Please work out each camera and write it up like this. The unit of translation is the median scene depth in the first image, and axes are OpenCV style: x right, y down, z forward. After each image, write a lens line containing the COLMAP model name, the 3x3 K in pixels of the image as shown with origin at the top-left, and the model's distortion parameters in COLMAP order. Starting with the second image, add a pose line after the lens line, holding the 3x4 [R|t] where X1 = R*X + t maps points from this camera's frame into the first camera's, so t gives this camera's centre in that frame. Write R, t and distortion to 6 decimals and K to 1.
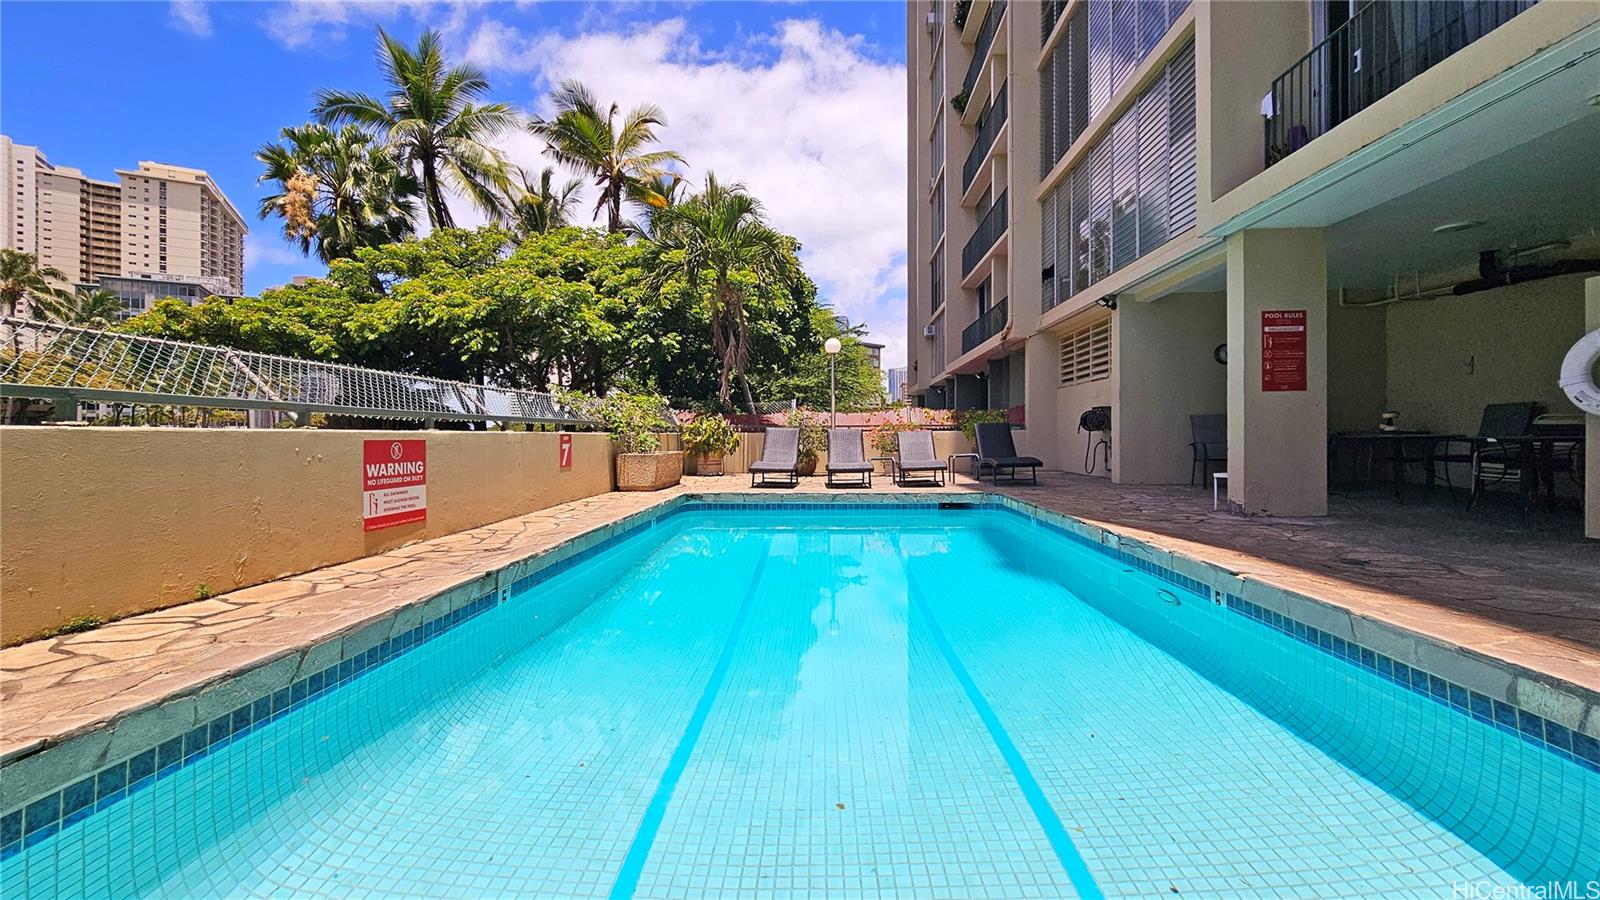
lens RADIAL K [[625.7, 0, 764.2], [0, 625.7, 457.6], [0, 0, 1]] dist [0.000978, -0.000128]
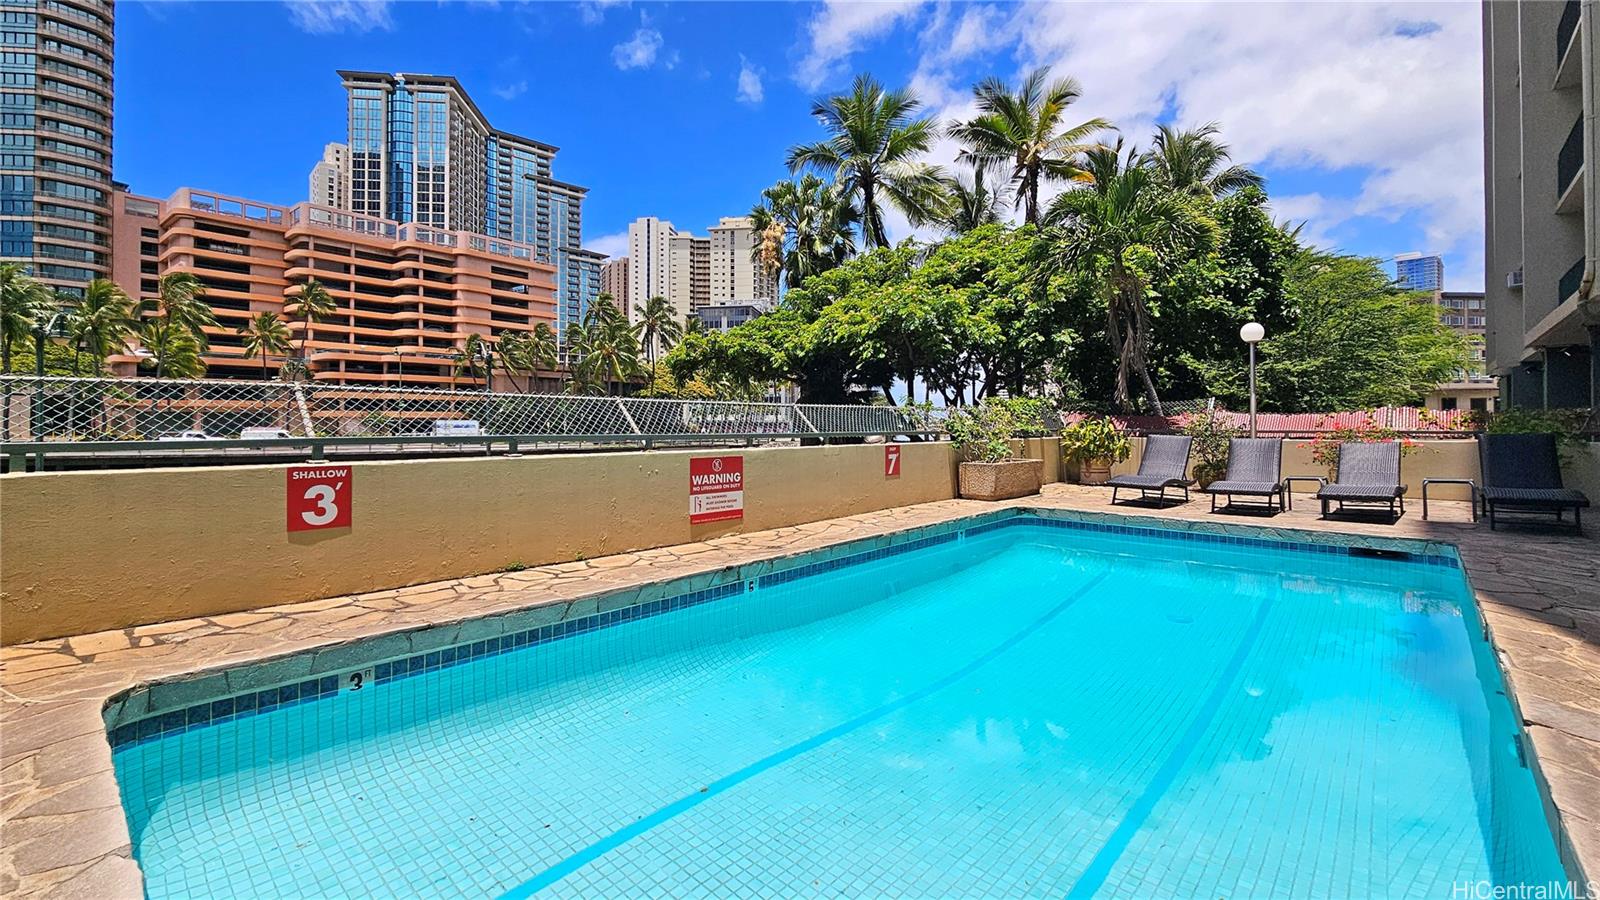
lens RADIAL K [[652.2, 0, 811.4], [0, 652.2, 446.6], [0, 0, 1]] dist [-0.000613, -0.000153]
pose [[0.802483, 0.023462, -0.596214, 0.122088], [-0.023581, 0.999693, 0.007600, -0.019987], [0.596209, 0.007960, 0.802790, 0.000374]]
